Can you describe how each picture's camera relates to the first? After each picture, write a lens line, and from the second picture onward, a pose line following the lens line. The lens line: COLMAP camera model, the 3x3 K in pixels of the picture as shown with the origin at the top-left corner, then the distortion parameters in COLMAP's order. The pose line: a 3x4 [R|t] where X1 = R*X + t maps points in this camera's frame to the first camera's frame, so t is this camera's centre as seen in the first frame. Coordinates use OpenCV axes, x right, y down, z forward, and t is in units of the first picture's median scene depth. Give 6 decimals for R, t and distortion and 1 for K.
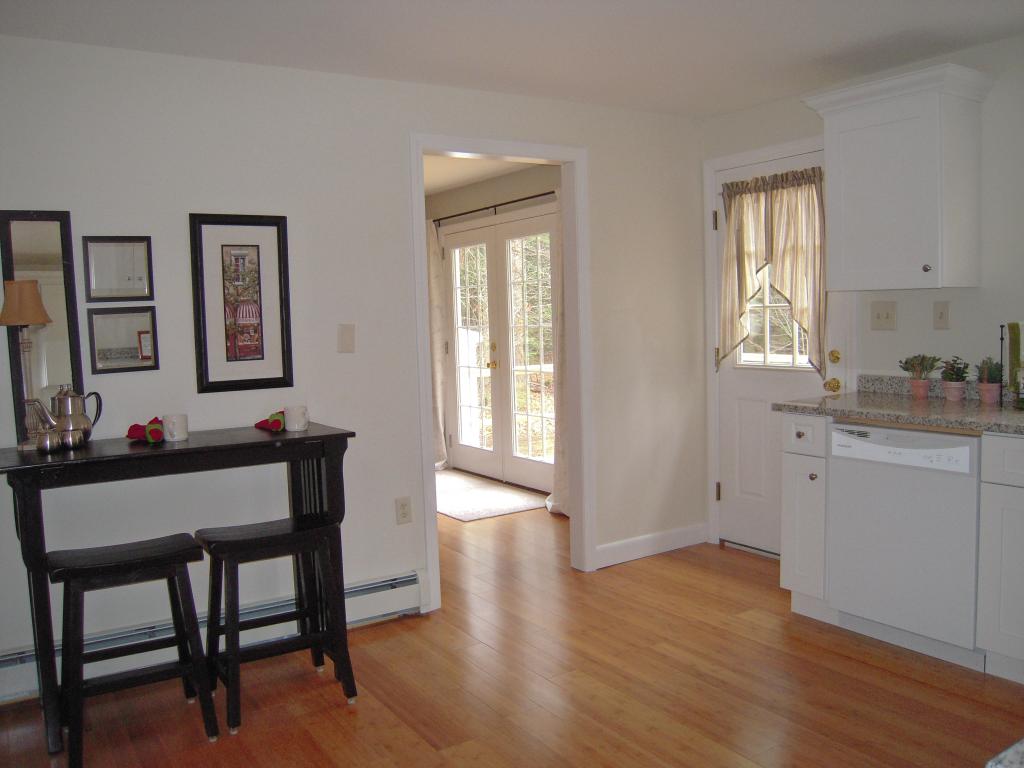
lens RADIAL K [[865.9, 0, 512.0], [0, 865.9, 384.0], [0, 0, 1]] dist [-0.089997, -0.008446]
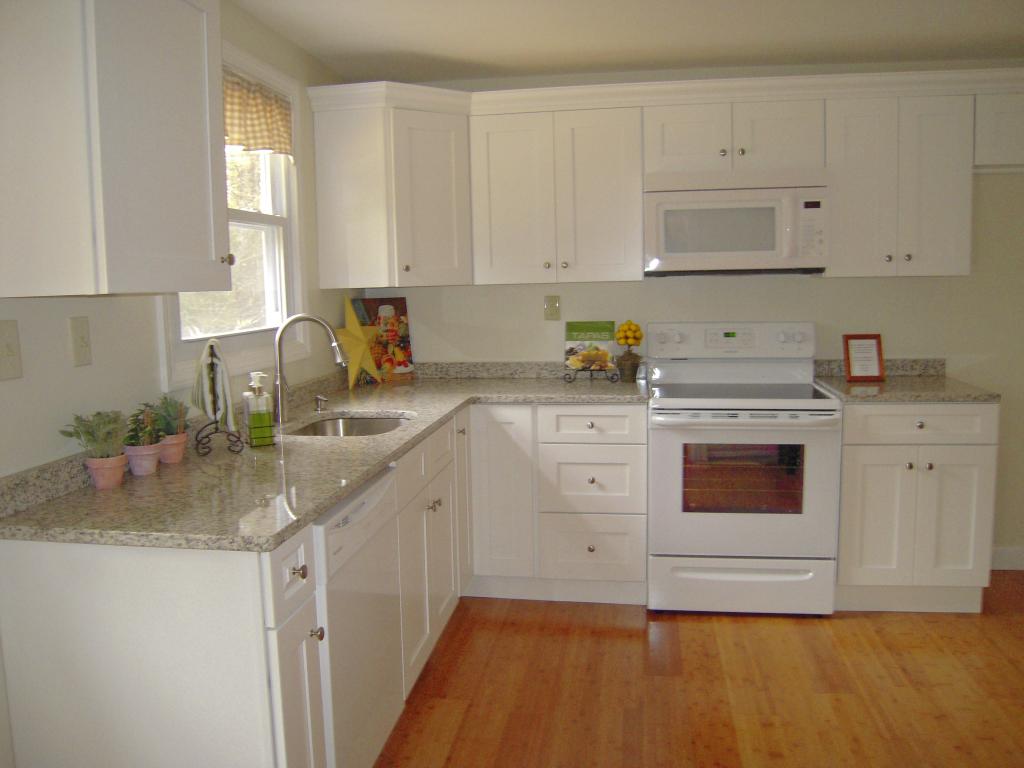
lens RADIAL K [[865.9, 0, 512.0], [0, 865.9, 384.0], [0, 0, 1]] dist [-0.089997, -0.008446]
pose [[-0.757660, -0.030654, 0.651929, -0.084759], [0.094487, 0.983221, 0.156042, -0.102675], [-0.645774, 0.179825, -0.742051, 1.117050]]
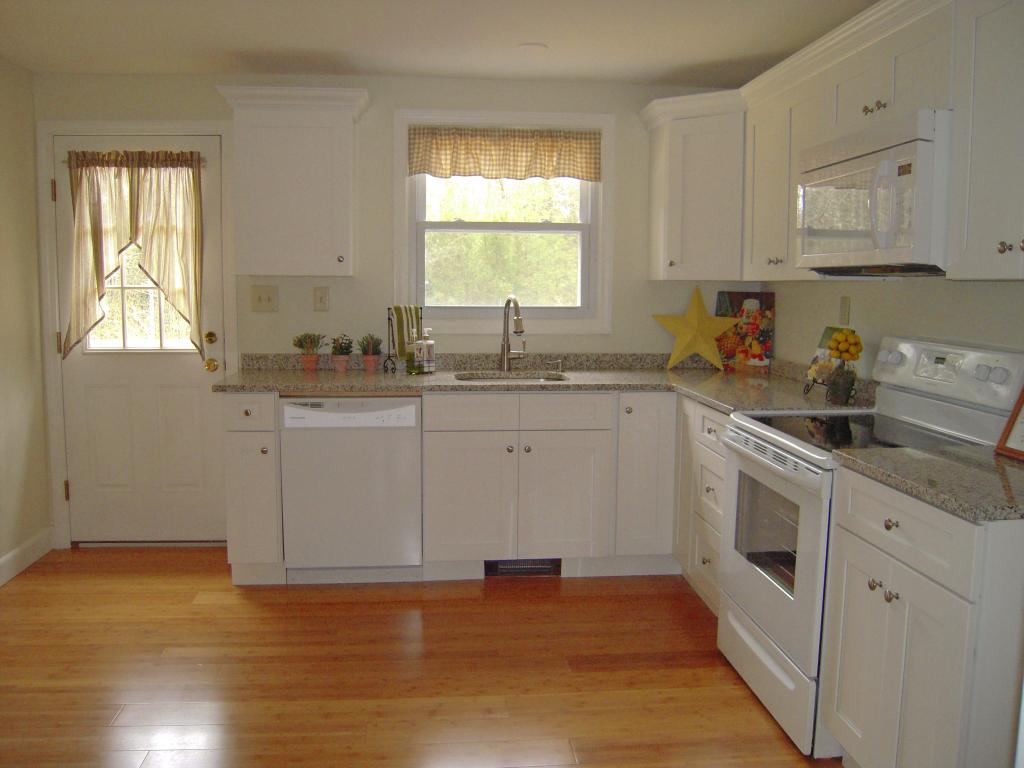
lens RADIAL K [[865.9, 0, 512.0], [0, 865.9, 384.0], [0, 0, 1]] dist [-0.089997, -0.008446]
pose [[0.446681, -0.071617, 0.891822, -0.397028], [0.048348, 0.997267, 0.055869, -0.016492], [-0.893386, 0.018162, 0.448923, 0.211884]]
